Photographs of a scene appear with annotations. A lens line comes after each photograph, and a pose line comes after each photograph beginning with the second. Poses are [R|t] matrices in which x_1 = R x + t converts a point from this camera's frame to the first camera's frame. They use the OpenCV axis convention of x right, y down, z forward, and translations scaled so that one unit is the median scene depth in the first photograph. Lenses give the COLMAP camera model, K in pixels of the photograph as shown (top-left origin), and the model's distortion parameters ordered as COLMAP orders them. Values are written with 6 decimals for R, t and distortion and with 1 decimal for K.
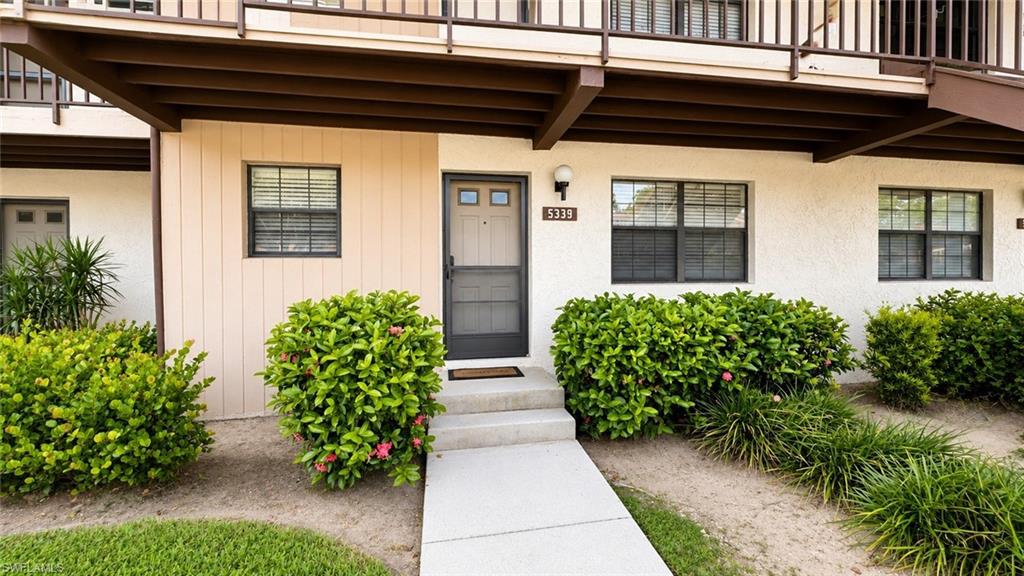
lens RADIAL K [[411.4, 0, 507.7], [0, 411.4, 287.1], [0, 0, 1]] dist [-0.000259, 0.000008]
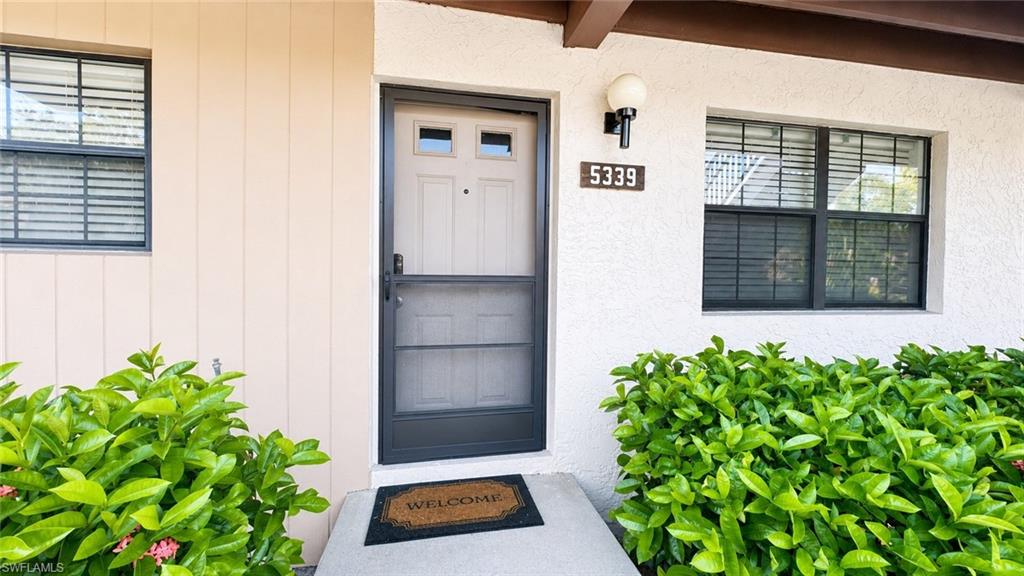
lens RADIAL K [[411.4, 0, 517.9], [0, 411.4, 289.1], [0, 0, 1]] dist [-0.000259, 0.000008]
pose [[0.999617, 0.016383, 0.022319, -0.001059], [-0.016430, 0.999863, 0.001943, -0.036247], [-0.022284, -0.002309, 0.999749, 0.489680]]
